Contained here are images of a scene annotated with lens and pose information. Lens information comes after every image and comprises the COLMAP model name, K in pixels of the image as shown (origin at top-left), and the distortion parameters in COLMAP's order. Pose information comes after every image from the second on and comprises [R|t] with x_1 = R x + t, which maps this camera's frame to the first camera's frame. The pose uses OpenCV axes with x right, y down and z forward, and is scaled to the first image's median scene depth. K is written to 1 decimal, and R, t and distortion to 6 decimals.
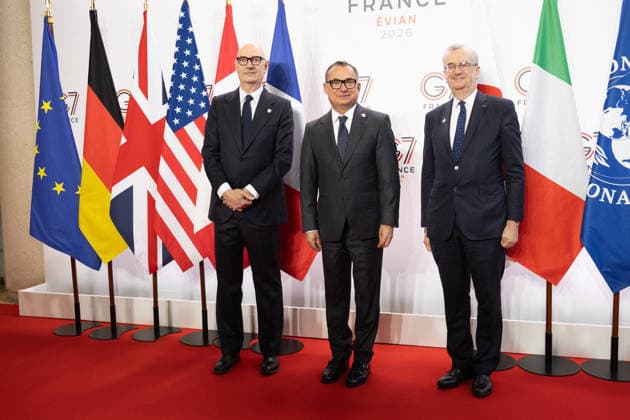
lens RADIAL K [[626.2, 0, 308.2], [0, 626.2, 203.2], [0, 0, 1]] dist [-0.003632, 0.000000]
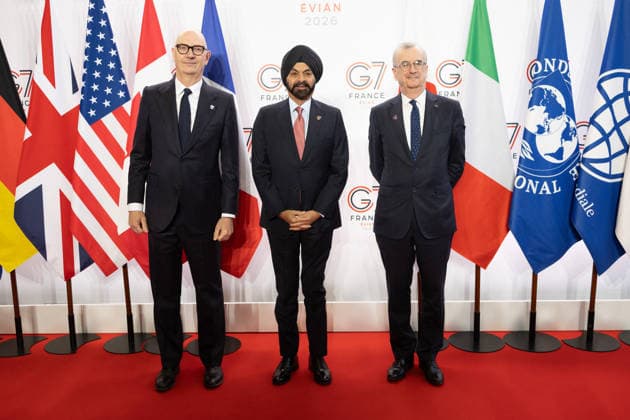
lens RADIAL K [[626.2, 0, 315.2], [0, 626.2, 200.5], [0, 0, 1]] dist [-0.003632, 0.000000]
pose [[0.962930, -0.042310, 0.266414, -0.146394], [0.024540, 0.997268, 0.069679, -0.059580], [-0.268634, -0.060558, 0.961337, 0.038189]]
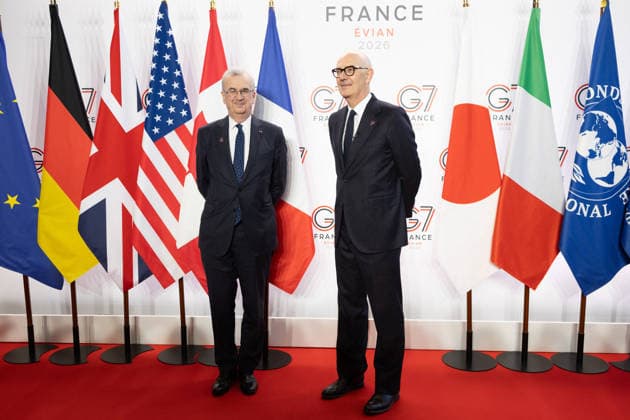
lens RADIAL K [[626.2, 0, 314.8], [0, 626.2, 199.7], [0, 0, 1]] dist [-0.003632, 0.000000]
pose [[0.969245, -0.016287, 0.245560, -0.211805], [0.006544, 0.999161, 0.040438, -0.063354], [-0.246013, -0.037587, 0.968538, 0.028757]]
